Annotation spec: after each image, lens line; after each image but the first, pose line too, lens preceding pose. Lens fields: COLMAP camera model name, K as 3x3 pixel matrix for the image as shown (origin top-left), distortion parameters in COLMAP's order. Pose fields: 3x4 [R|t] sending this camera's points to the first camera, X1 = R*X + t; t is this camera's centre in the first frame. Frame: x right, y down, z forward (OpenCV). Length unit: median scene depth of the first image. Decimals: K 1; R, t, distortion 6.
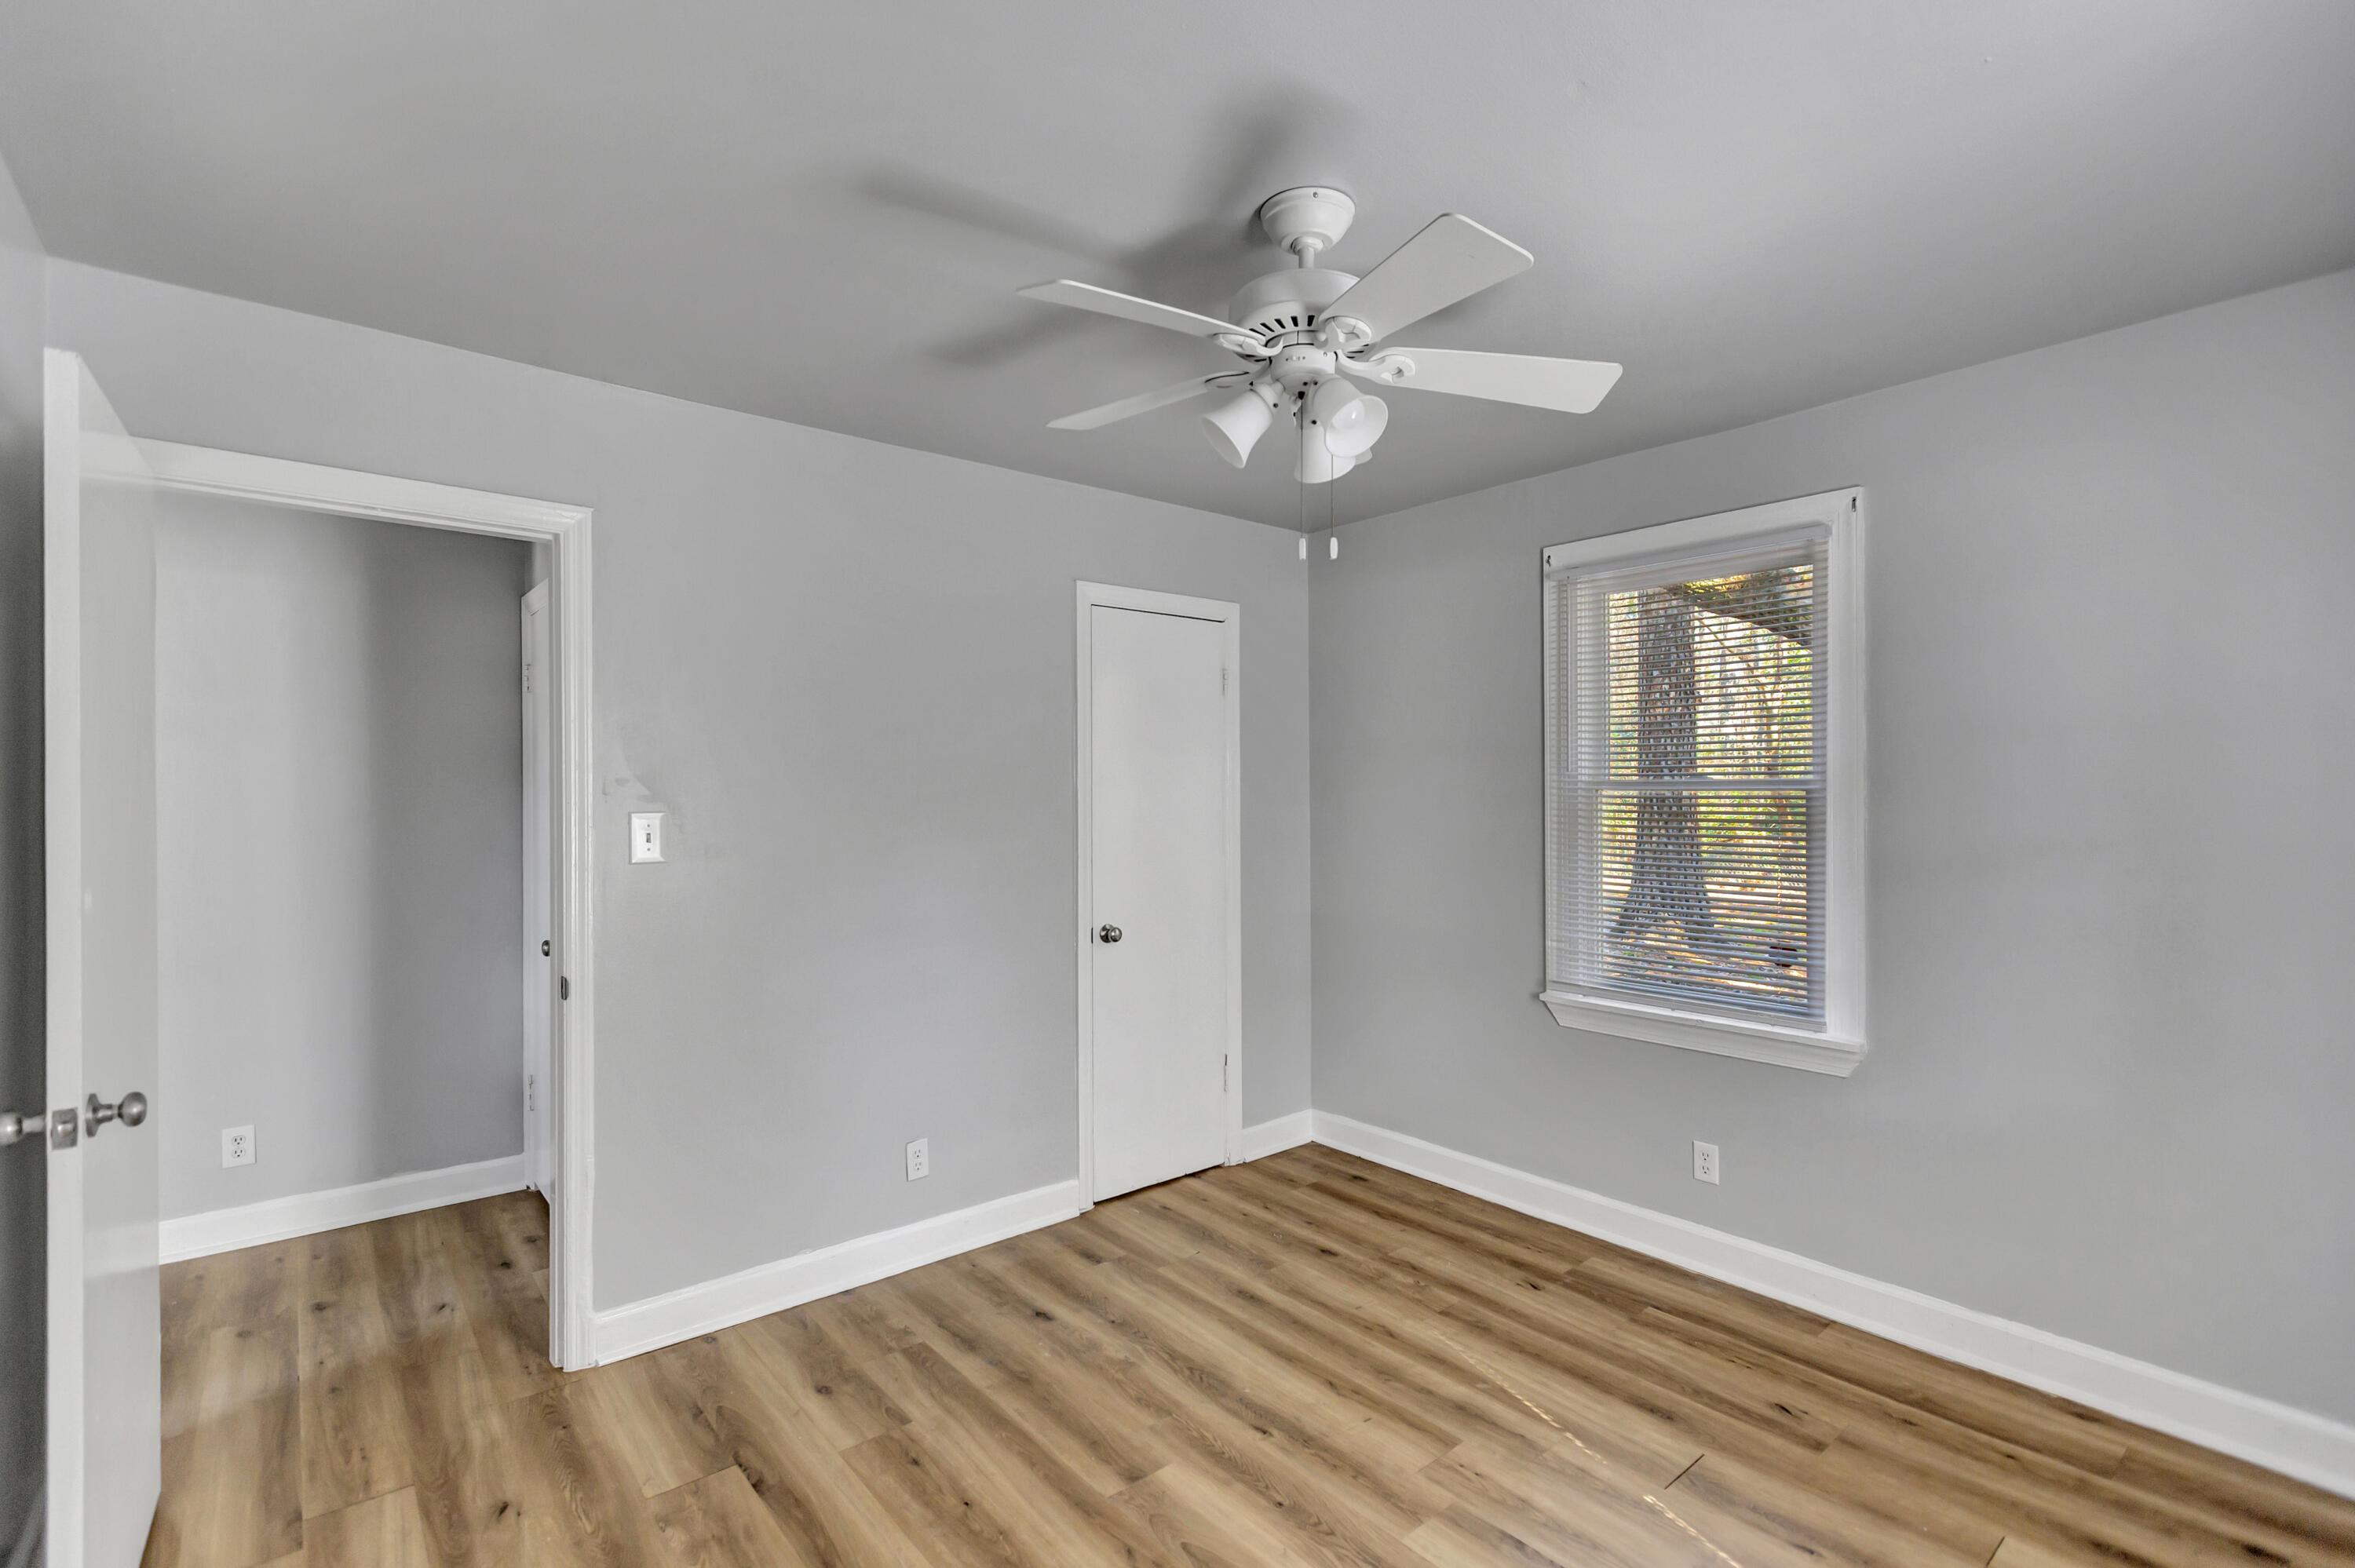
lens RADIAL K [[1059.4, 0, 1162.5], [0, 1059.4, 795.3], [0, 0, 1]] dist [0.002803, -0.001458]
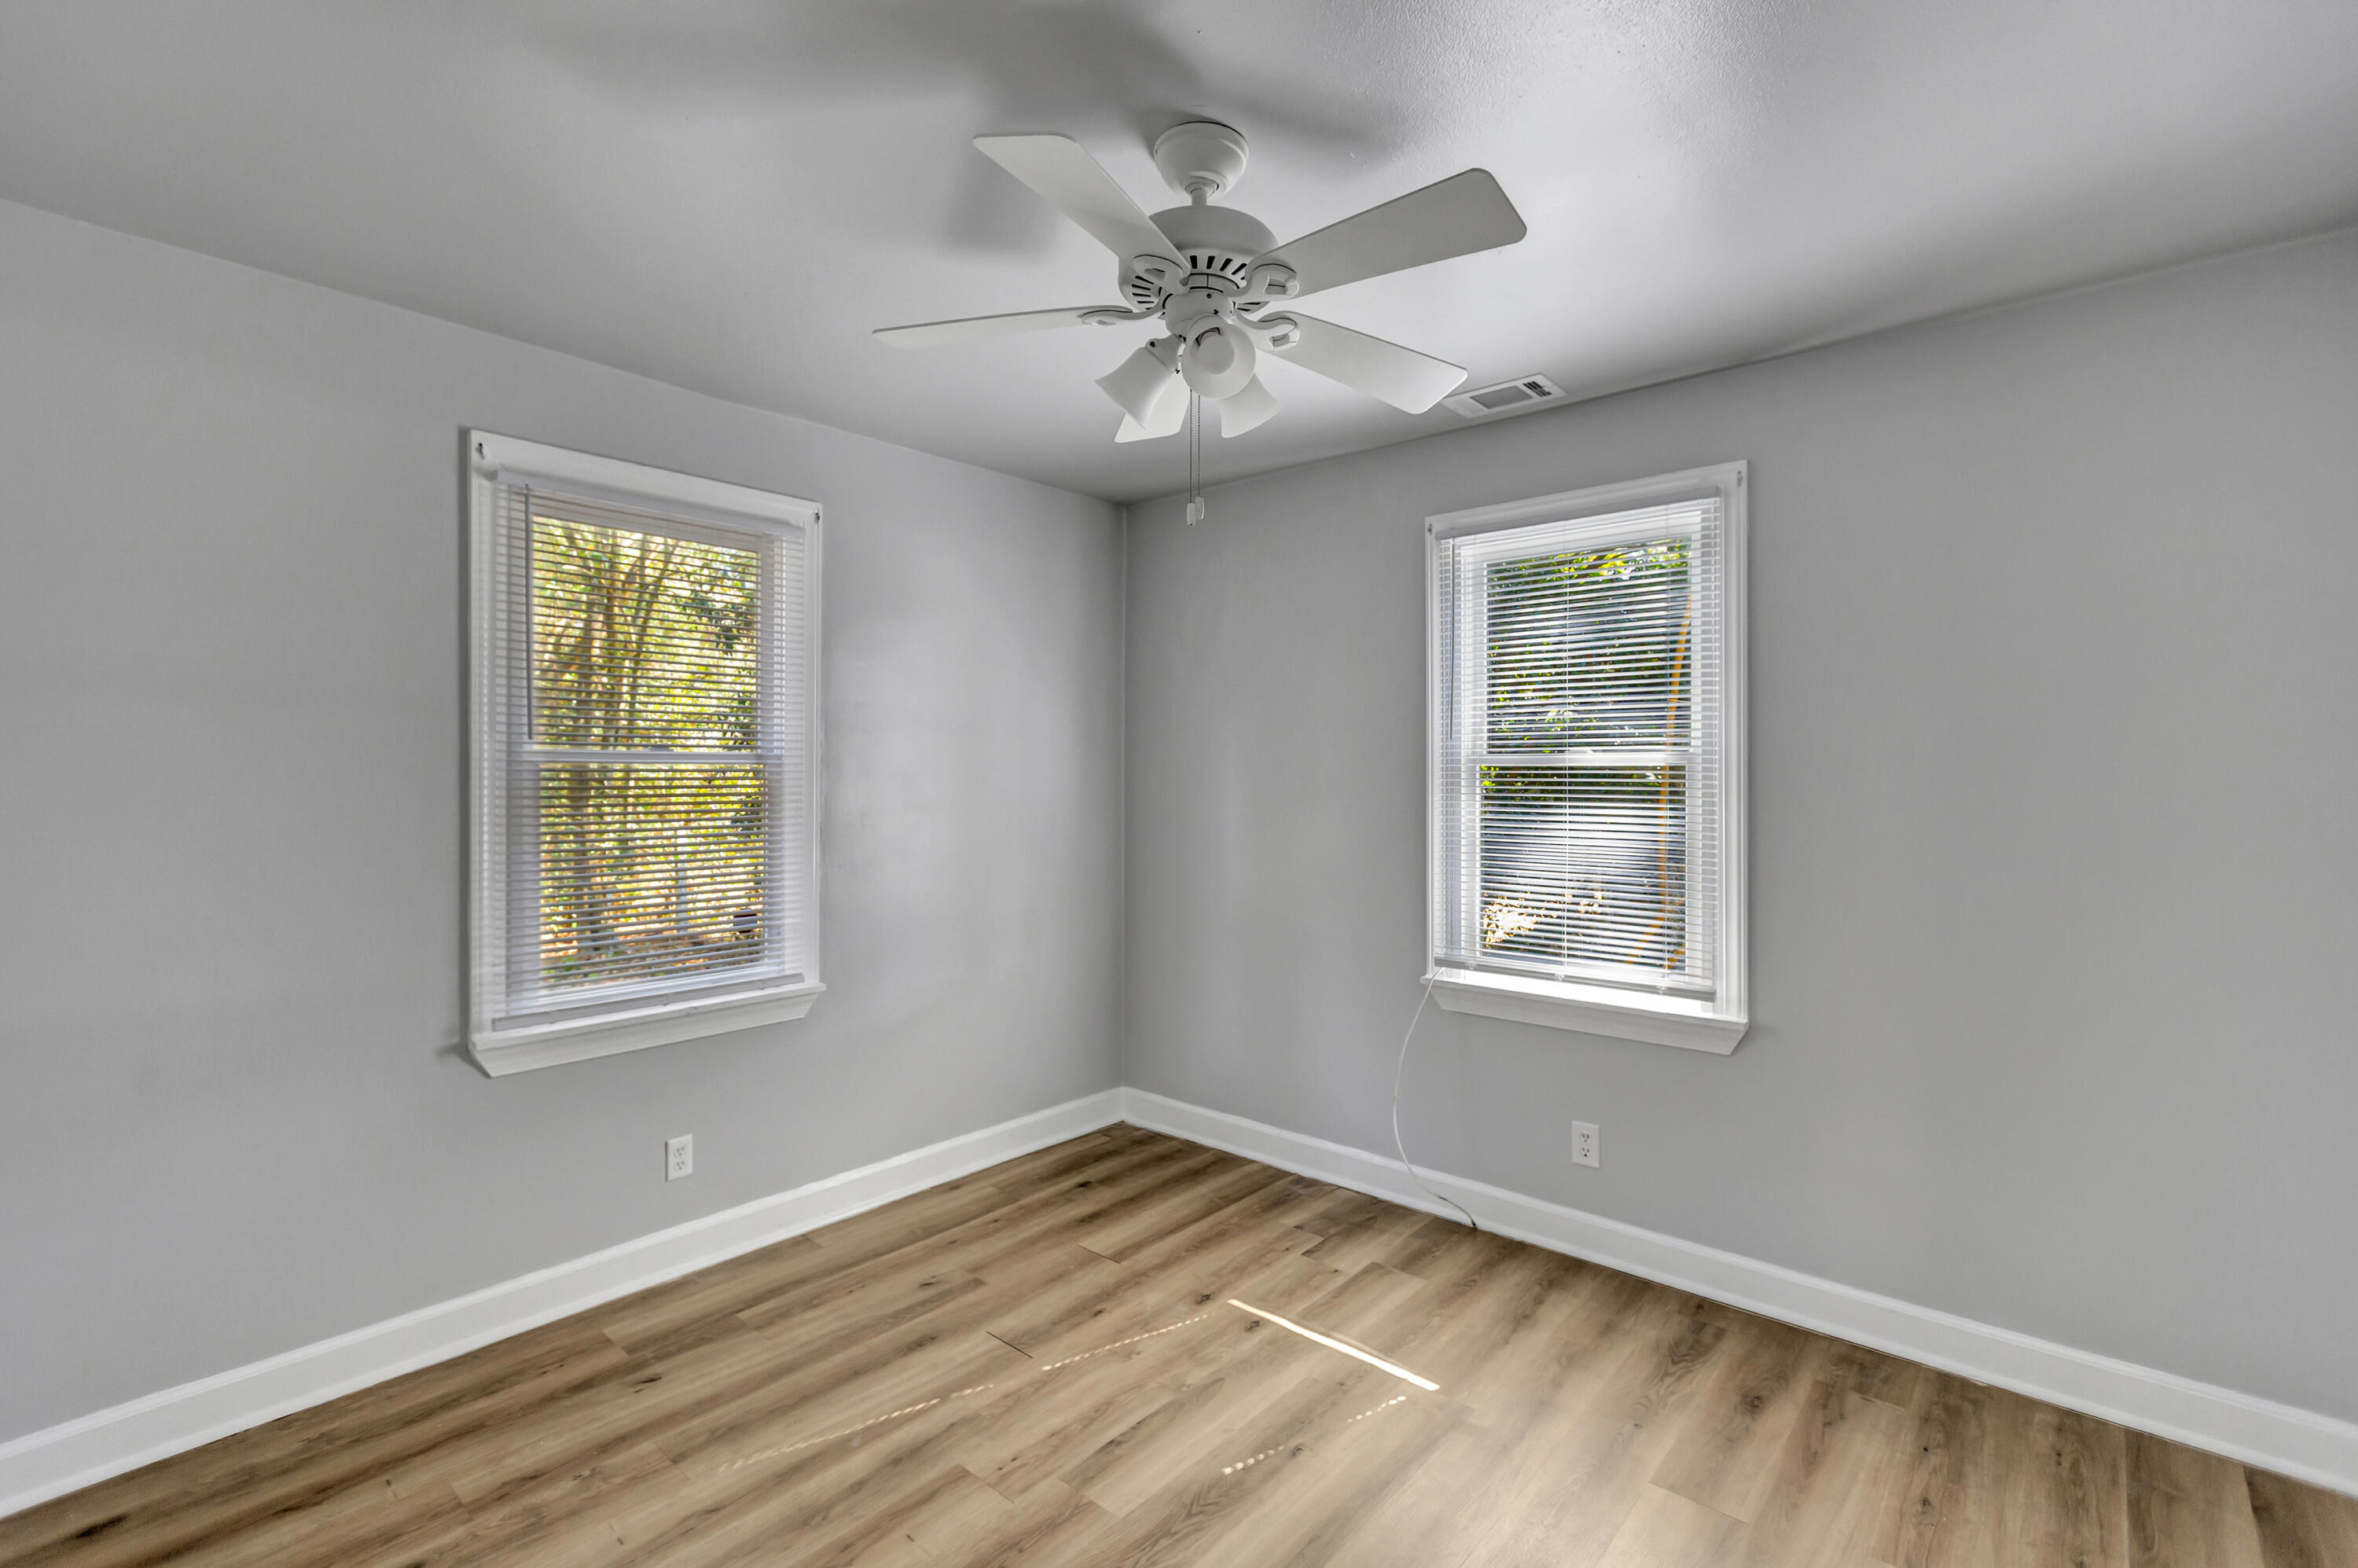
lens RADIAL K [[1060.8, 0, 1174.0], [0, 1060.8, 777.3], [0, 0, 1]] dist [0.002803, -0.001458]
pose [[-0.167652, -0.006846, 0.985822, -0.575917], [-0.000079, 0.999976, 0.006931, 0.000754], [-0.985846, 0.001084, -0.167649, 0.844723]]
